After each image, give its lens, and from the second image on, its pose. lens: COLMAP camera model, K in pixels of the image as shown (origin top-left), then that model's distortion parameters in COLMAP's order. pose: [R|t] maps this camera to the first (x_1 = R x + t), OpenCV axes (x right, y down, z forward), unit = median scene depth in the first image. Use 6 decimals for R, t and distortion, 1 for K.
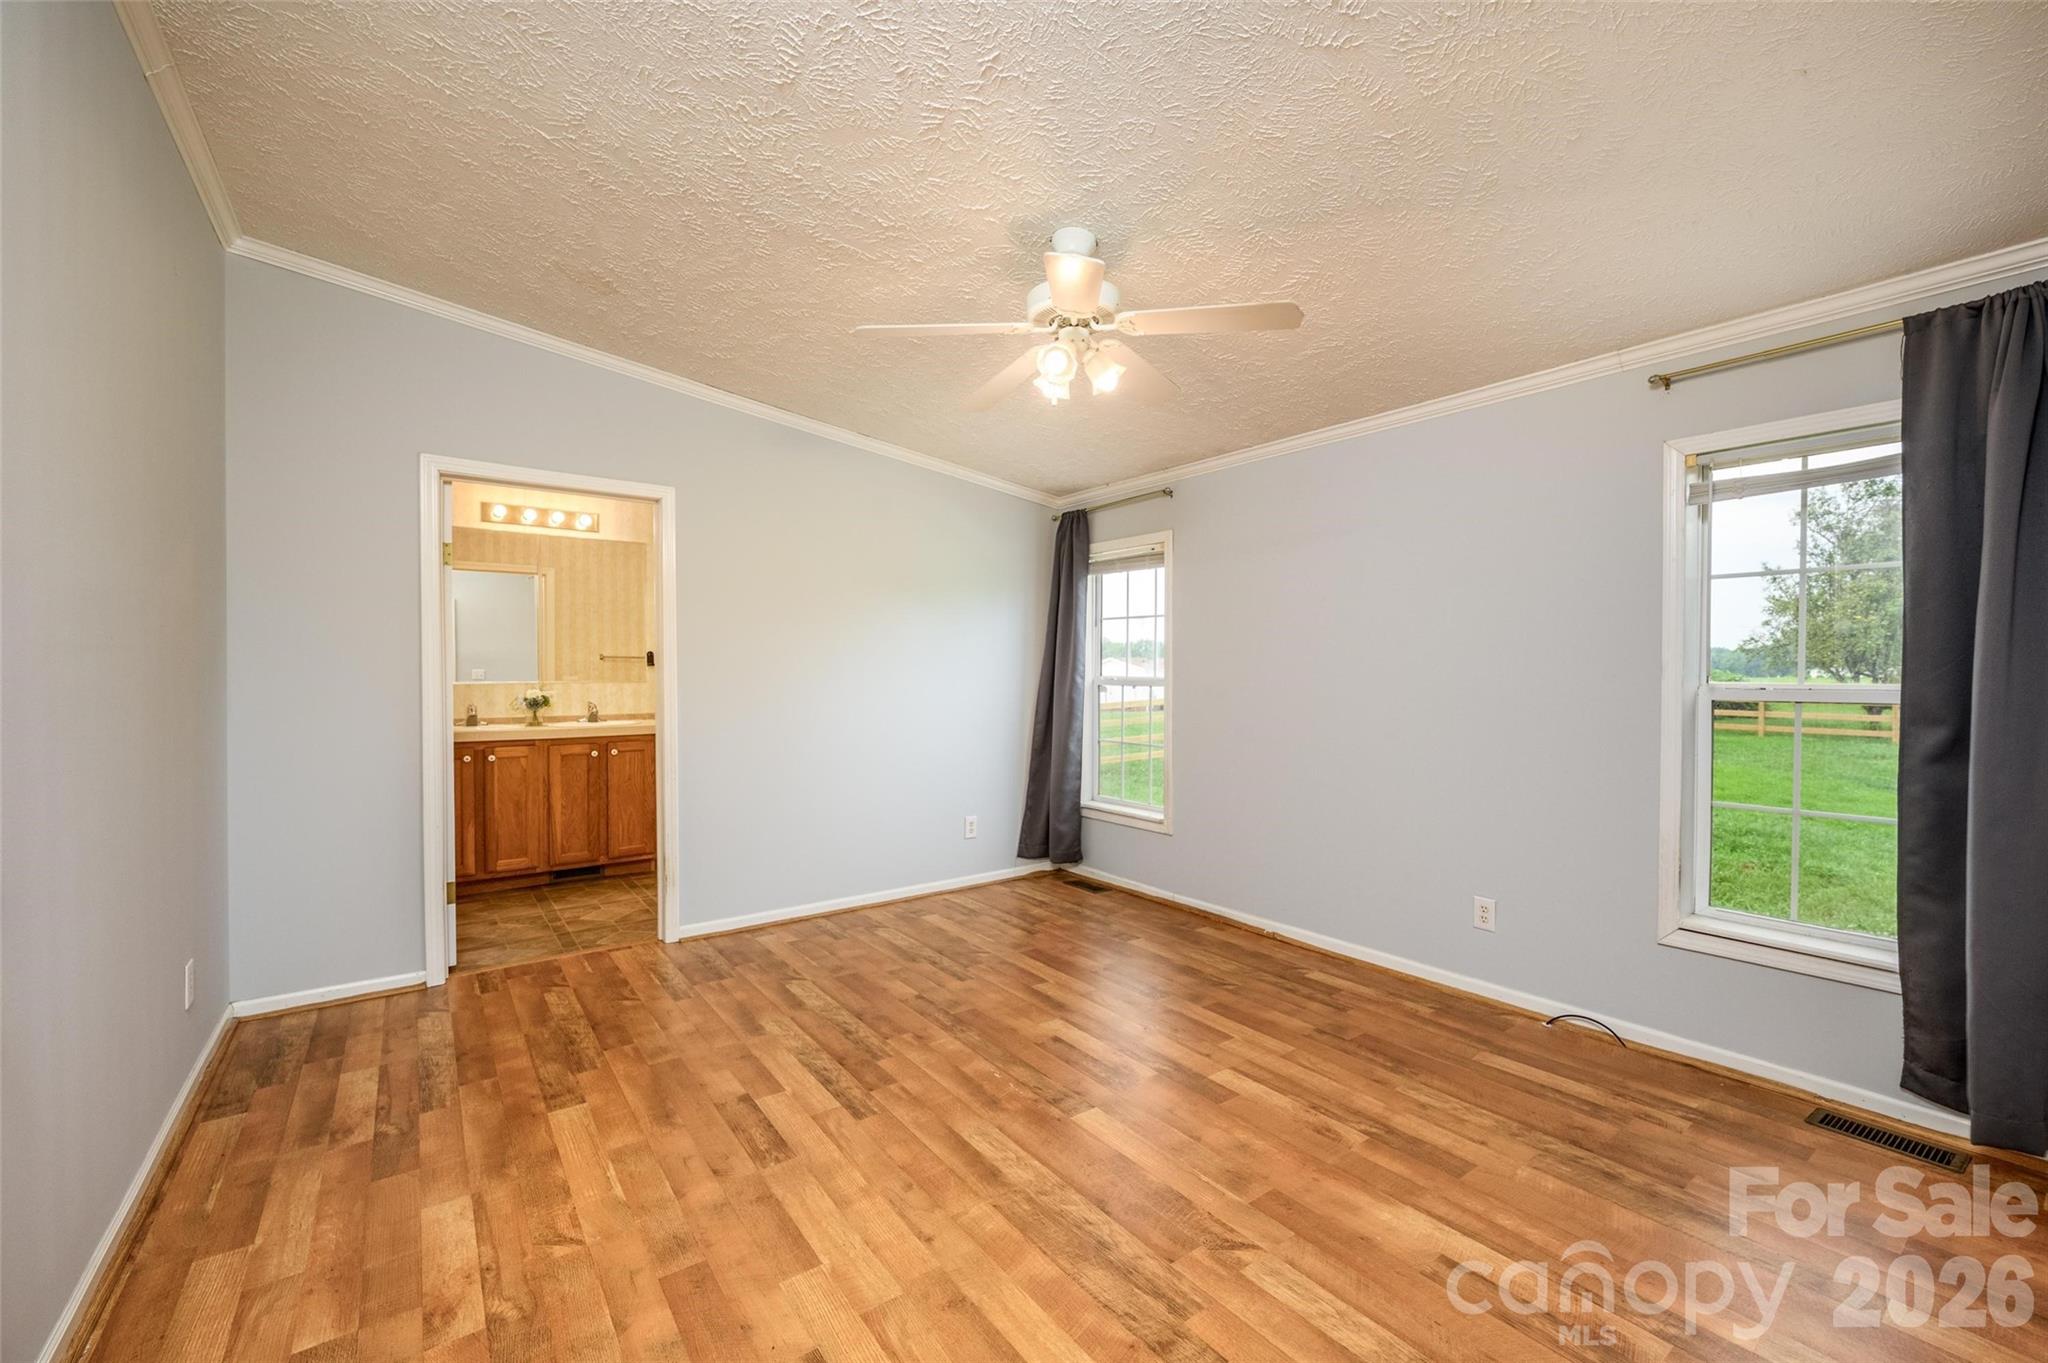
lens RADIAL K [[822.9, 0, 1028.6], [0, 822.9, 673.0], [0, 0, 1]] dist [0.002859, 0.000143]
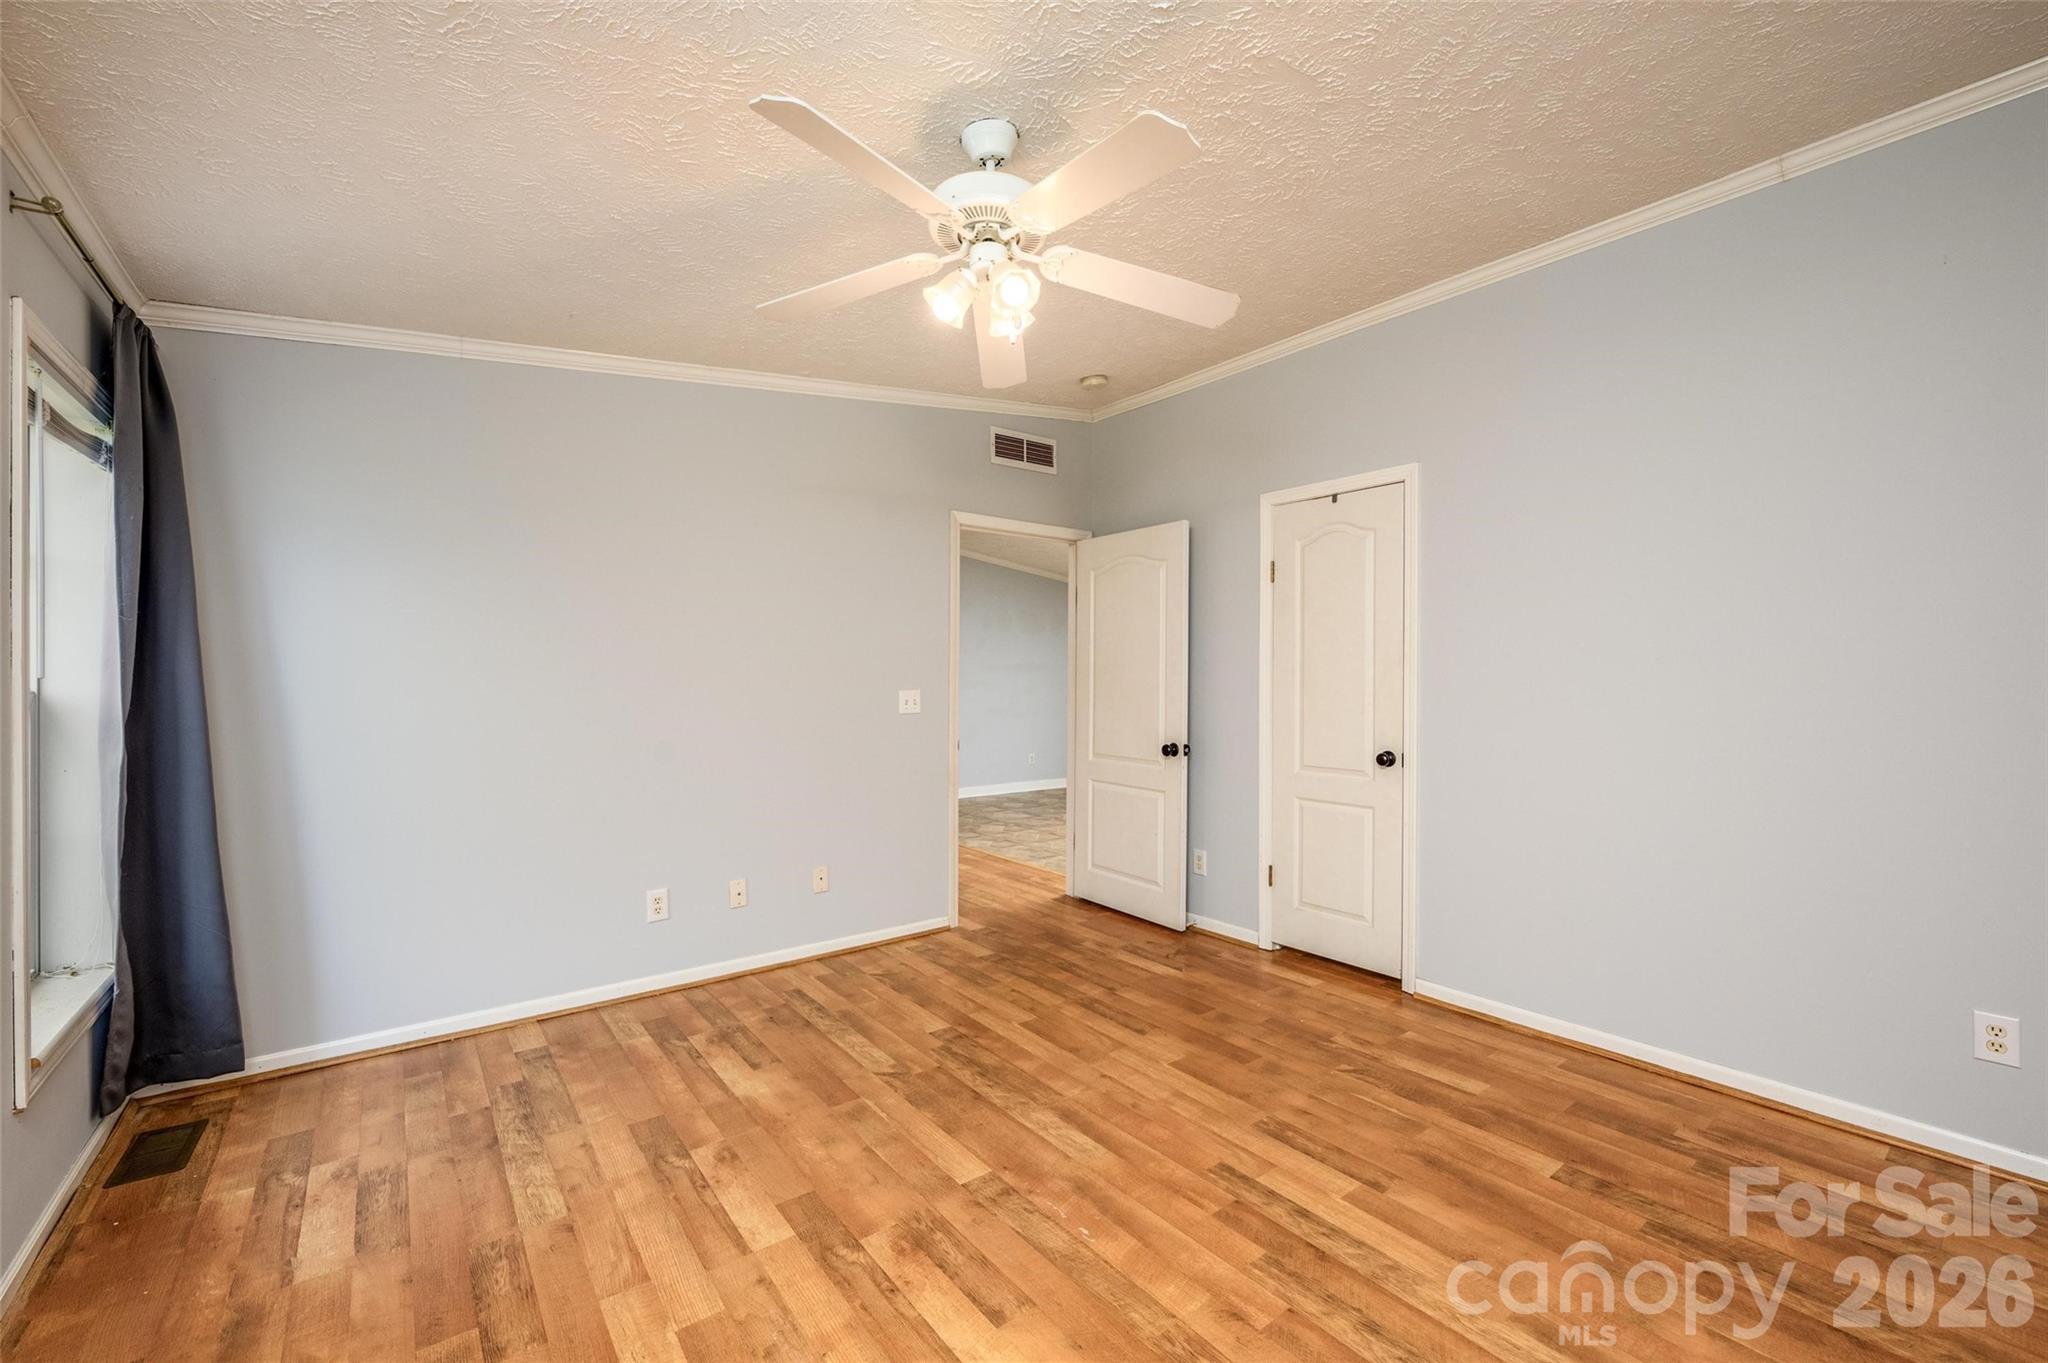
lens RADIAL K [[822.9, 0, 1028.8], [0, 822.9, 694.3], [0, 0, 1]] dist [0.002859, 0.000143]
pose [[-0.999808, -0.004813, -0.019002, 0.028461], [-0.005163, 0.999817, 0.018423, -0.000298], [0.018910, 0.018518, -0.999650, 1.788031]]
